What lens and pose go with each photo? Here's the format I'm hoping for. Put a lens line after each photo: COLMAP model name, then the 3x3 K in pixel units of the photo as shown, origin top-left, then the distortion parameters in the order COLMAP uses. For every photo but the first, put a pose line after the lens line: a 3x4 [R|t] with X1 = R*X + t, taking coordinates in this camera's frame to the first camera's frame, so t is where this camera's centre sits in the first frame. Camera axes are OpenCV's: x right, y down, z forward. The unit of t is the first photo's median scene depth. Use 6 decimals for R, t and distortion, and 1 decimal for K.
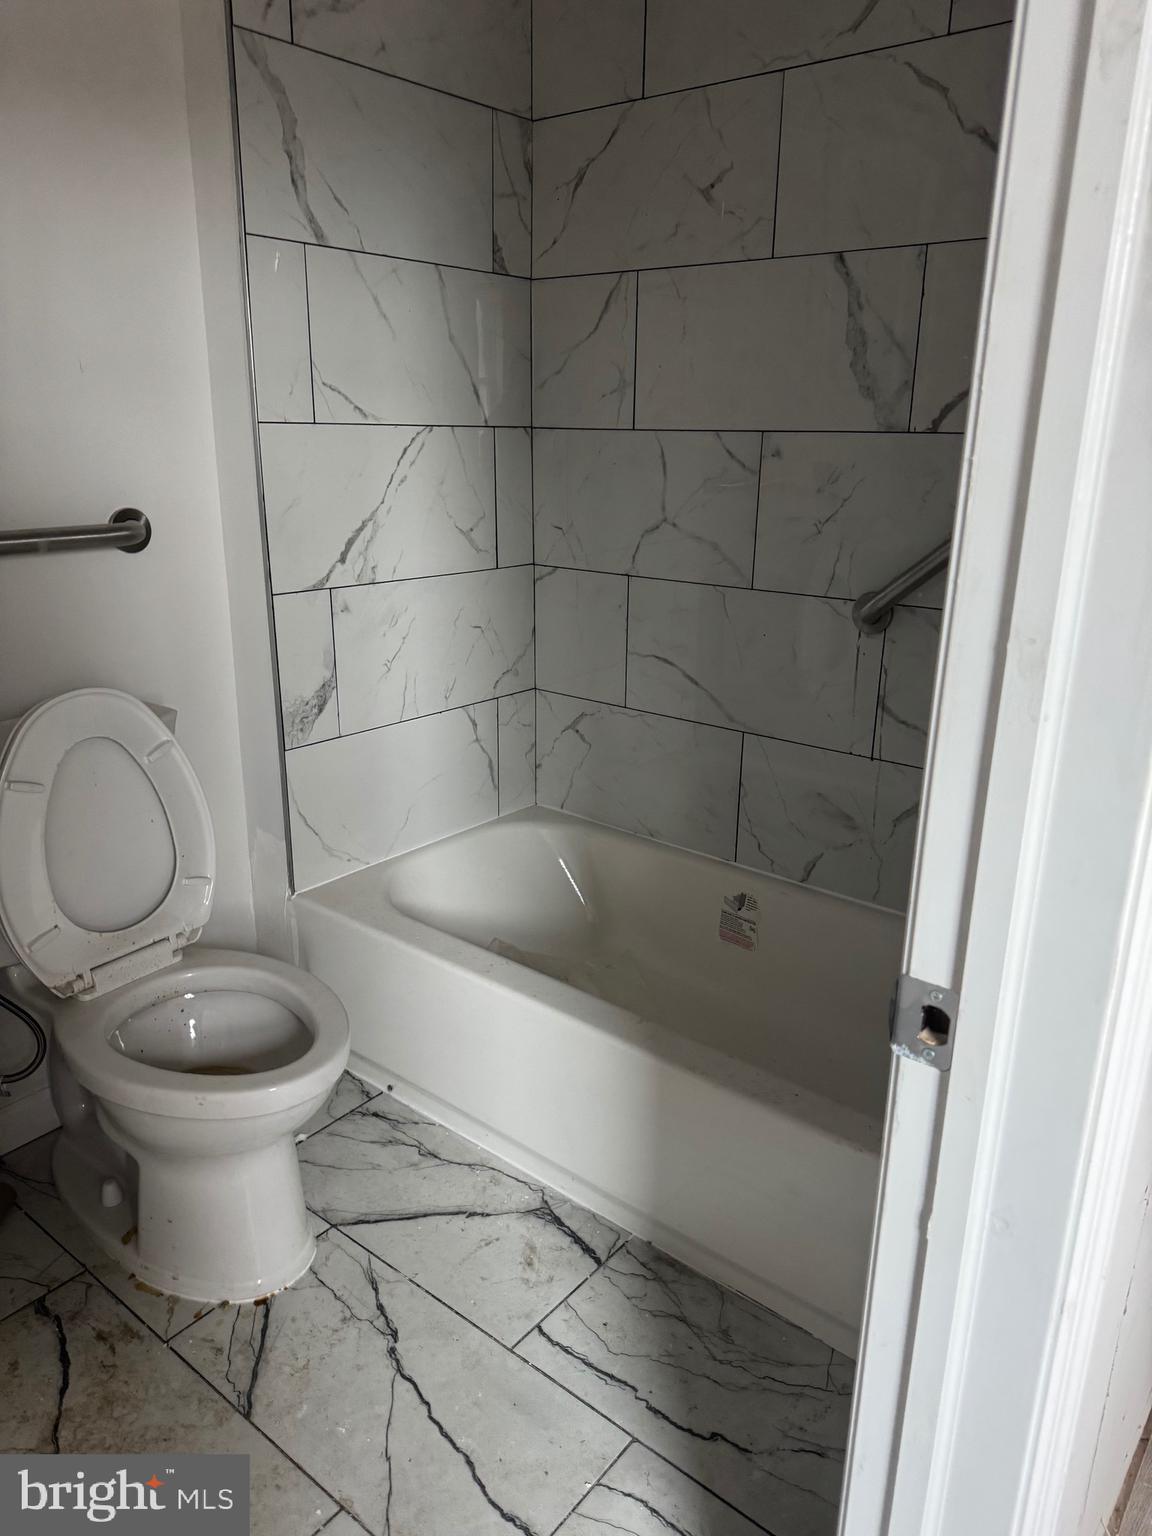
lens RADIAL K [[1099.9, 0, 578.8], [0, 1099.9, 794.5], [0, 0, 1]] dist [0.068059, -0.058052]
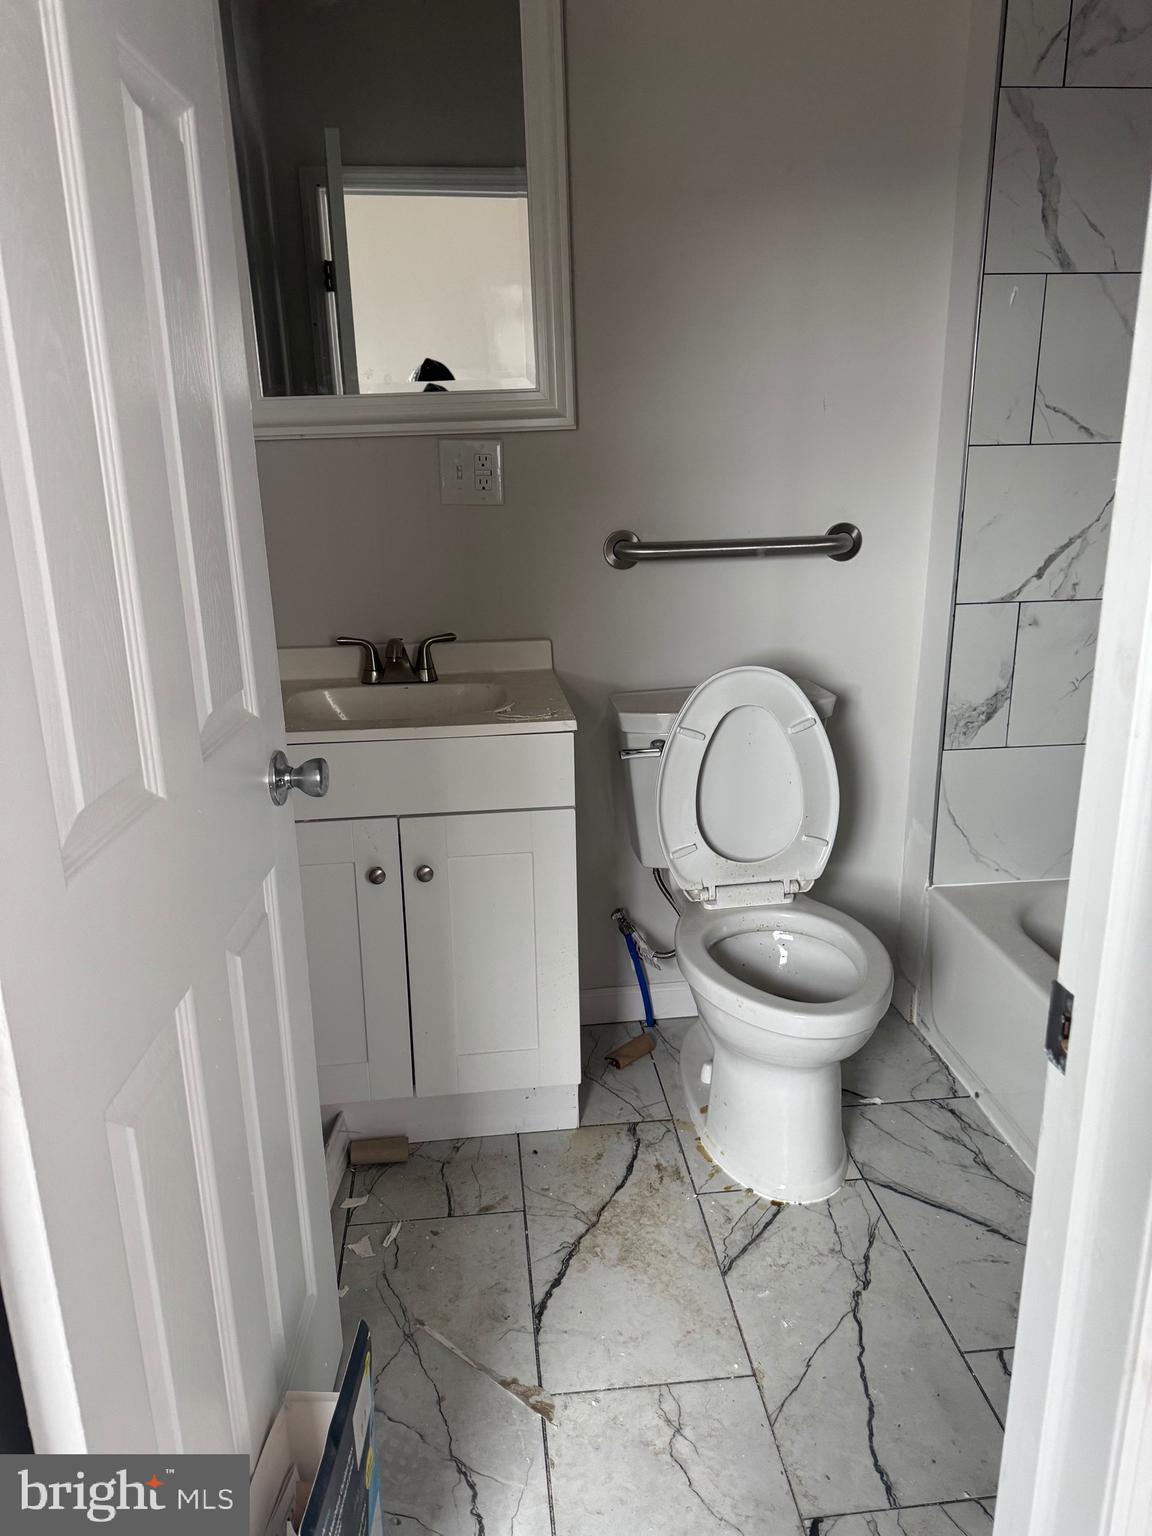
lens RADIAL K [[1099.9, 0, 578.8], [0, 1099.9, 794.5], [0, 0, 1]] dist [0.068059, -0.058052]
pose [[0.709641, 0.186400, -0.679459, 0.260340], [-0.202545, 0.977633, 0.056658, 0.015889], [0.674822, 0.097414, 0.731523, -0.020538]]
